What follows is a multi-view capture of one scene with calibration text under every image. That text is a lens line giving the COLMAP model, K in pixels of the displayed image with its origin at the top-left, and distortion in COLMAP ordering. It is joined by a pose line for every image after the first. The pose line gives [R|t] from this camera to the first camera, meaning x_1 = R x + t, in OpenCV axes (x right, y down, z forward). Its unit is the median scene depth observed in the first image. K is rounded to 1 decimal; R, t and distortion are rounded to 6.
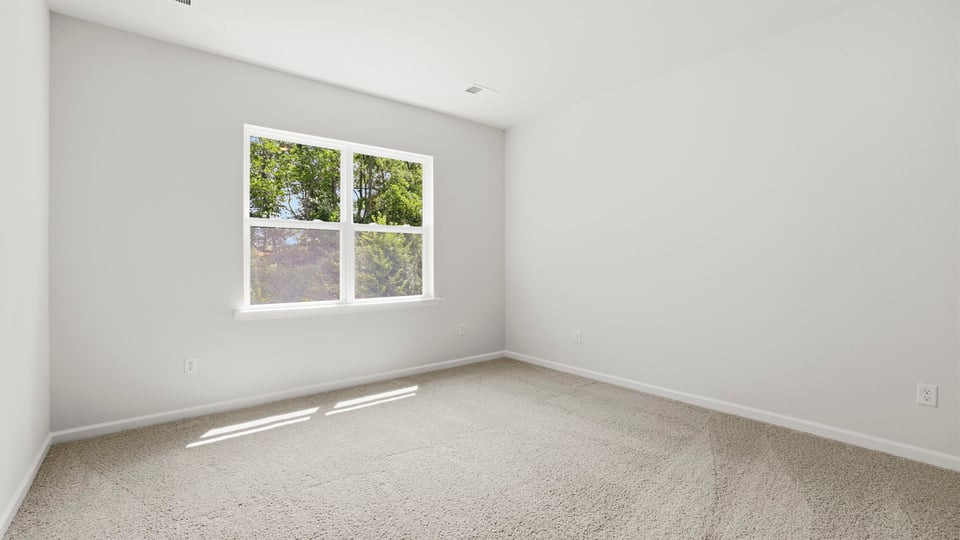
lens RADIAL K [[418.8, 0, 474.2], [0, 418.8, 260.5], [0, 0, 1]] dist [-0.048471, 0.020467]
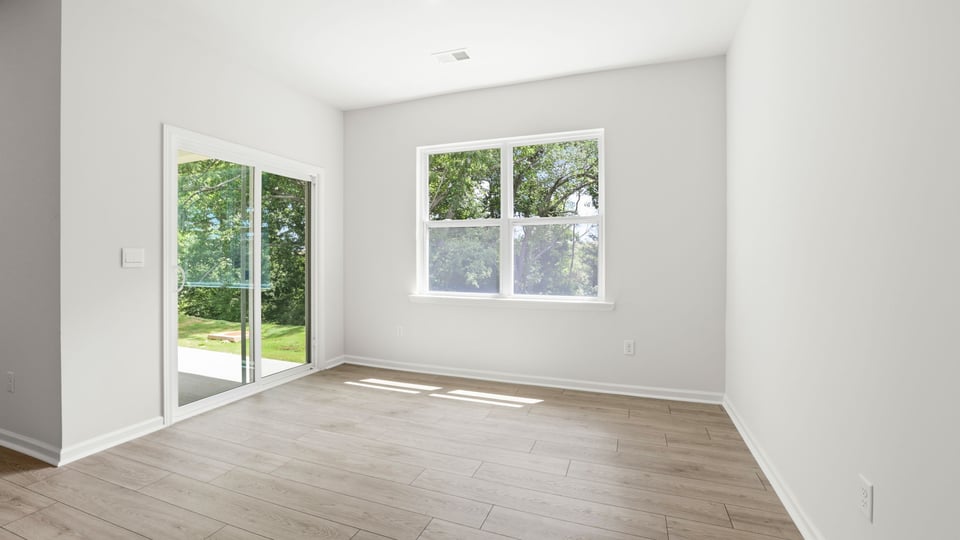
lens RADIAL K [[418.8, 0, 474.2], [0, 418.8, 260.5], [0, 0, 1]] dist [-0.048471, 0.020467]
pose [[0.513056, 0.022634, -0.858057, 0.546291], [-0.005576, 0.999719, 0.023037, -0.011818], [0.858337, -0.007035, 0.513038, 0.443708]]
